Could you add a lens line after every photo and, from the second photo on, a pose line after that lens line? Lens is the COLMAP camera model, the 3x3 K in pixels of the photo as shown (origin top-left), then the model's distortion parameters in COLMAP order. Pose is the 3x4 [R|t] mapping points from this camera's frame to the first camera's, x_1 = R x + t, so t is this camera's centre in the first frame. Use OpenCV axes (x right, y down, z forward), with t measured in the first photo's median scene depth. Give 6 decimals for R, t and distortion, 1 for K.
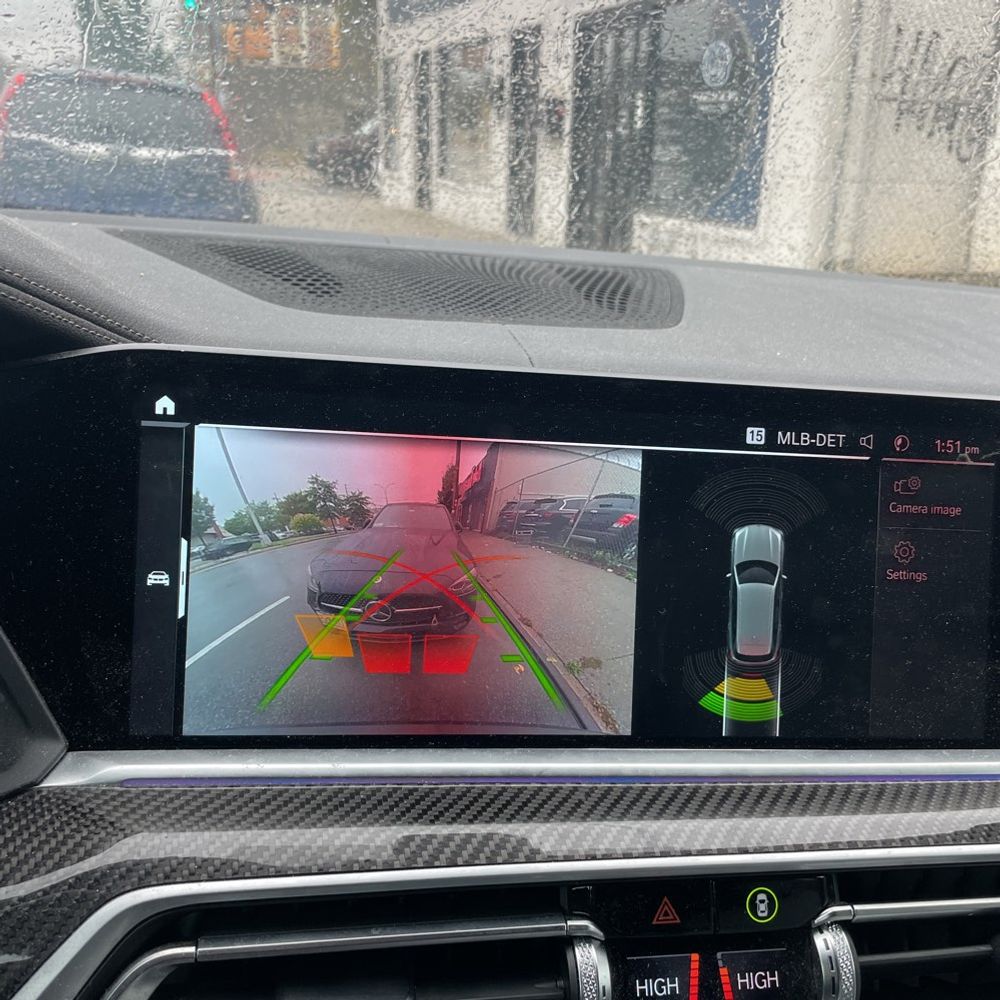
lens RADIAL K [[994.7, 0, 483.7], [0, 994.7, 521.2], [0, 0, 1]] dist [0.072429, -0.109756]
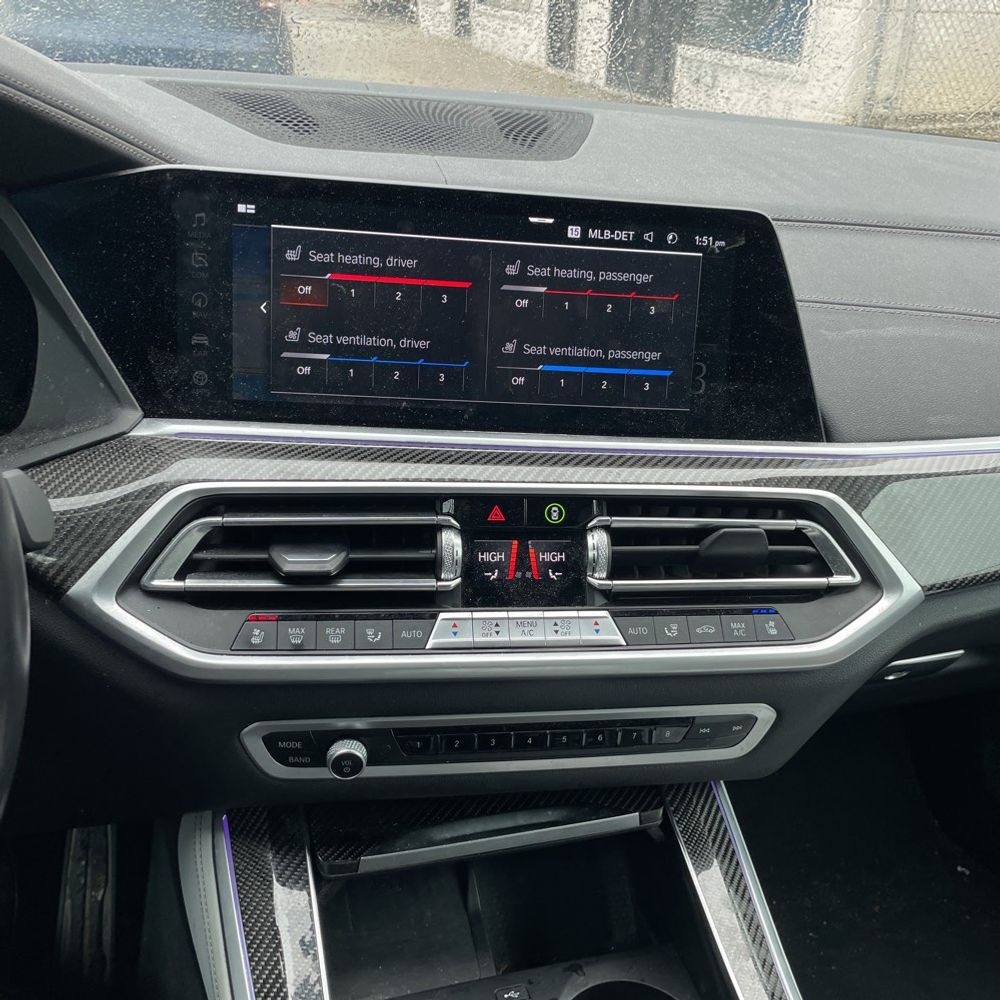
lens RADIAL K [[989.3, 0, 512.8], [0, 989.3, 521.3], [0, 0, 1]] dist [0.084149, -0.136037]
pose [[0.999853, 0.010415, -0.013603, 0.212851], [-0.008285, 0.988923, 0.148200, 0.136565], [0.014996, -0.148066, 0.988864, -0.621643]]
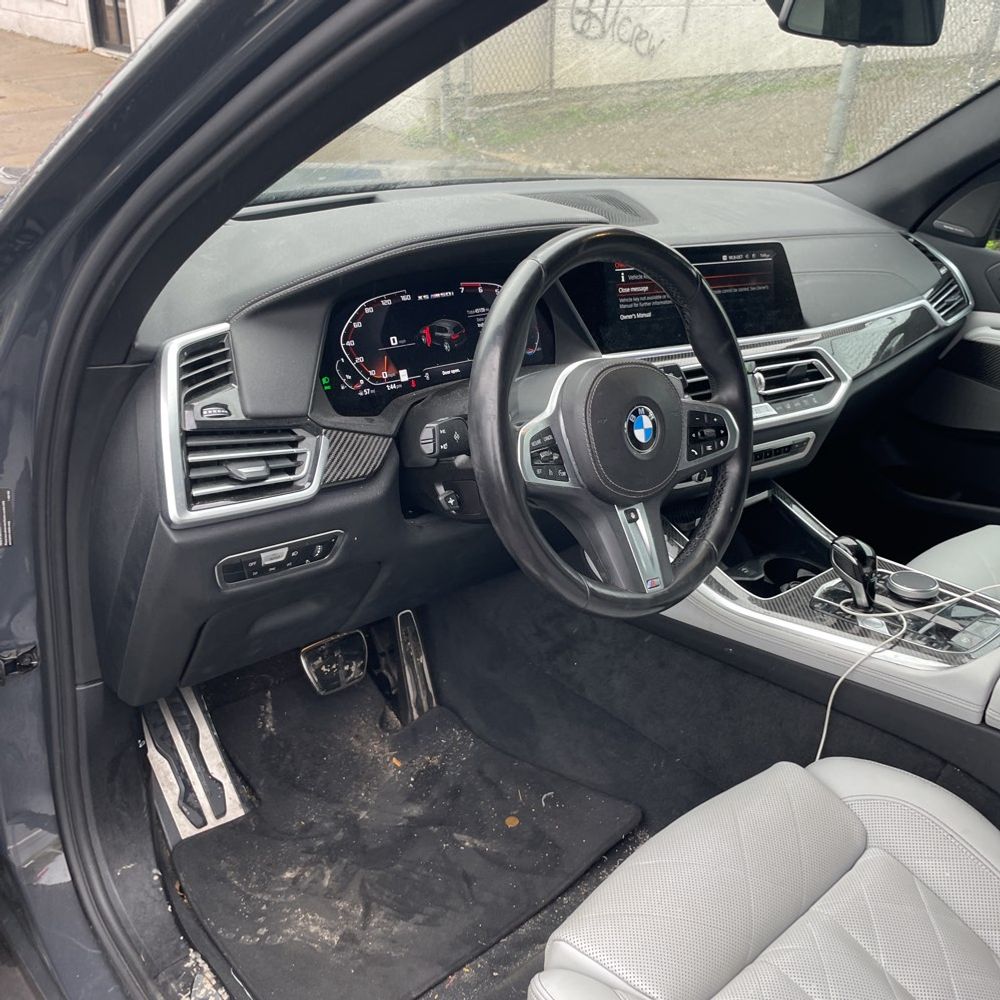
lens RADIAL K [[995.0, 0, 494.6], [0, 995.0, 503.0], [0, 0, 1]] dist [0.074245, -0.099955]
pose [[0.909904, -0.189300, 0.369106, -2.266980], [0.125714, 0.973796, 0.189518, -0.007672], [-0.395310, -0.126041, 0.909859, -2.423023]]
